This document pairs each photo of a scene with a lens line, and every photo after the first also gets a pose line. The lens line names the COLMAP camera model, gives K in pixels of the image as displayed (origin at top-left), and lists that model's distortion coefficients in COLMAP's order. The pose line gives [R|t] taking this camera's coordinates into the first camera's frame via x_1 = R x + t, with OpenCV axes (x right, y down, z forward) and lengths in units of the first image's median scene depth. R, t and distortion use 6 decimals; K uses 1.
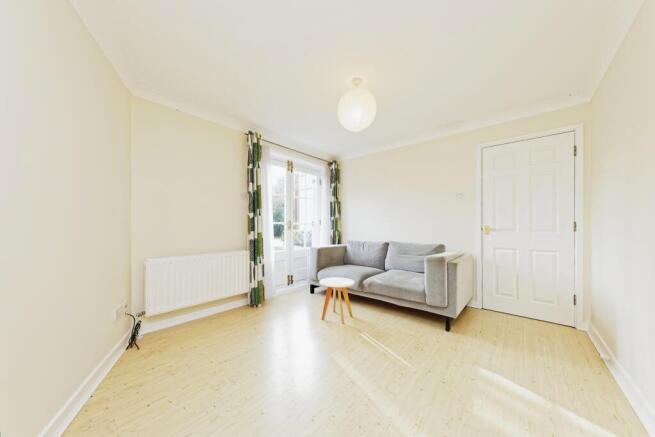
lens RADIAL K [[235.3, 0, 336.5], [0, 235.3, 225.5], [0, 0, 1]] dist [0.010256, -0.001194]
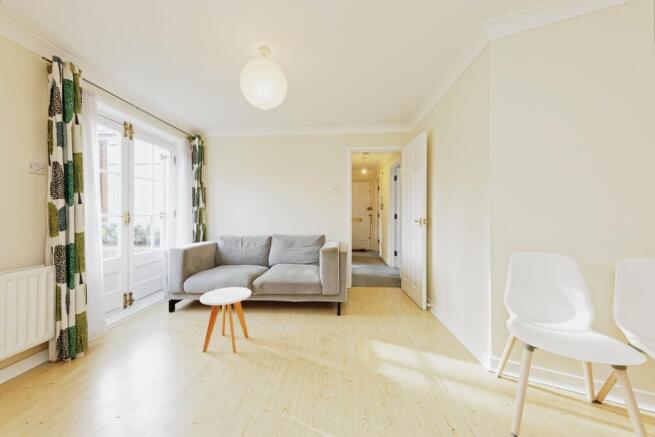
lens RADIAL K [[235.3, 0, 334.1], [0, 235.3, 213.1], [0, 0, 1]] dist [0.010256, -0.001194]
pose [[0.797818, 0.000231, 0.602898, -0.174610], [0.001343, 0.999997, -0.002161, -0.017423], [-0.602897, 0.002534, 0.797815, 0.131601]]
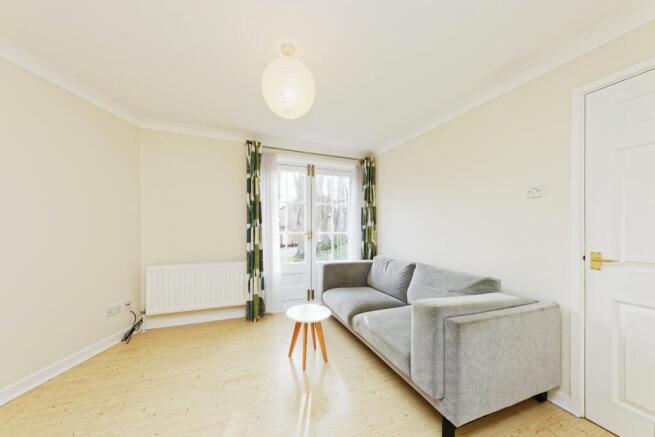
lens RADIAL K [[235.3, 0, 326.1], [0, 235.3, 228.7], [0, 0, 1]] dist [0.010256, -0.001194]
pose [[0.870972, 0.013098, -0.491157, 0.392742], [-0.009473, 0.999906, 0.009867, -0.046013], [0.491241, -0.003941, 0.871015, 0.300397]]
